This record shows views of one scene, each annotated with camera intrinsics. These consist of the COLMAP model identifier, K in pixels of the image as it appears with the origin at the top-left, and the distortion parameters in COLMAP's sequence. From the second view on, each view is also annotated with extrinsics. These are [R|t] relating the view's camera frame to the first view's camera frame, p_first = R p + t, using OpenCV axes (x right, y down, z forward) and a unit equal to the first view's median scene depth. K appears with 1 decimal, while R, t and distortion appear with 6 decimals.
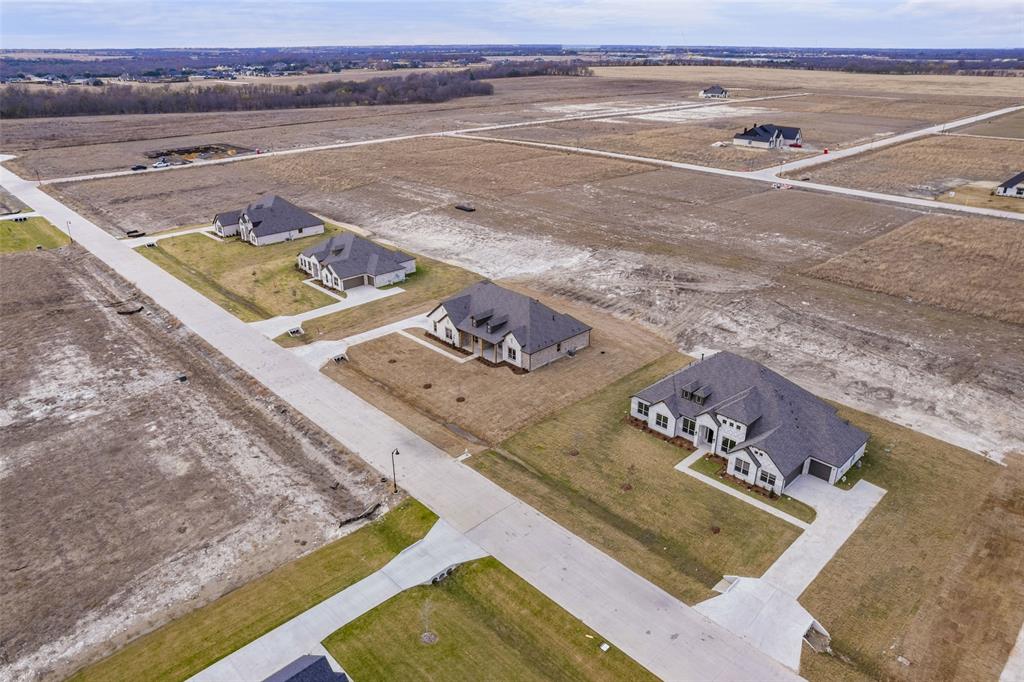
lens RADIAL K [[674.5, 0, 512.0], [0, 674.5, 341.0], [0, 0, 1]] dist [-0.054742, 0.031711]
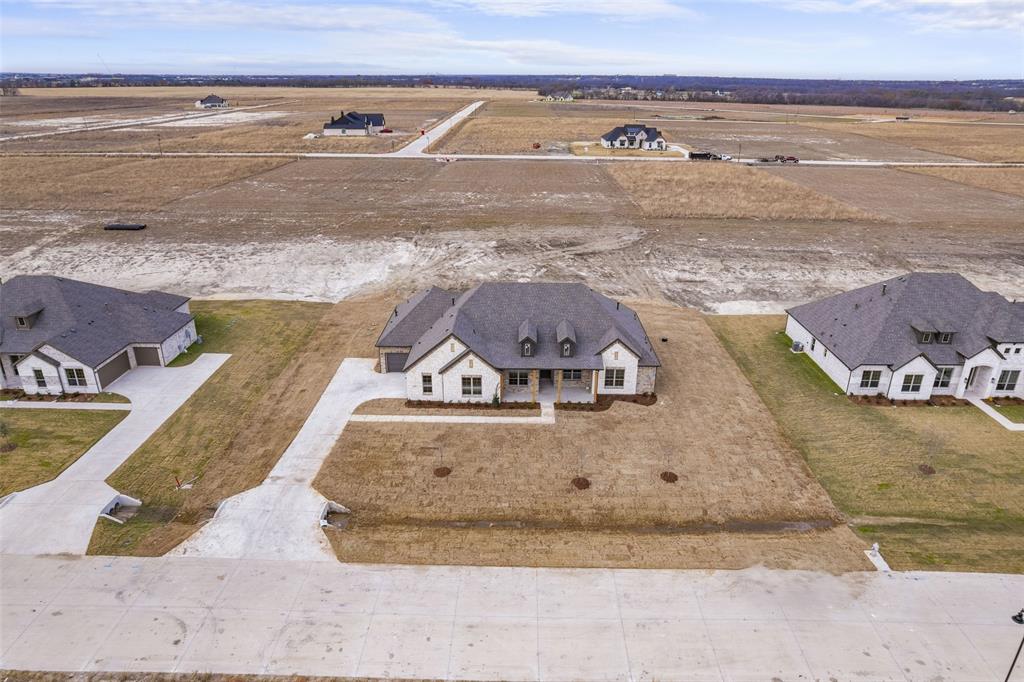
lens RADIAL K [[654.9, 0, 512.0], [0, 654.9, 341.0], [0, 0, 1]] dist [-0.073246, 0.065298]
pose [[0.706548, -0.264562, 0.656351, -0.413458], [0.281095, 0.956102, 0.082793, -0.081091], [-0.649443, 0.126000, 0.749899, 0.600108]]
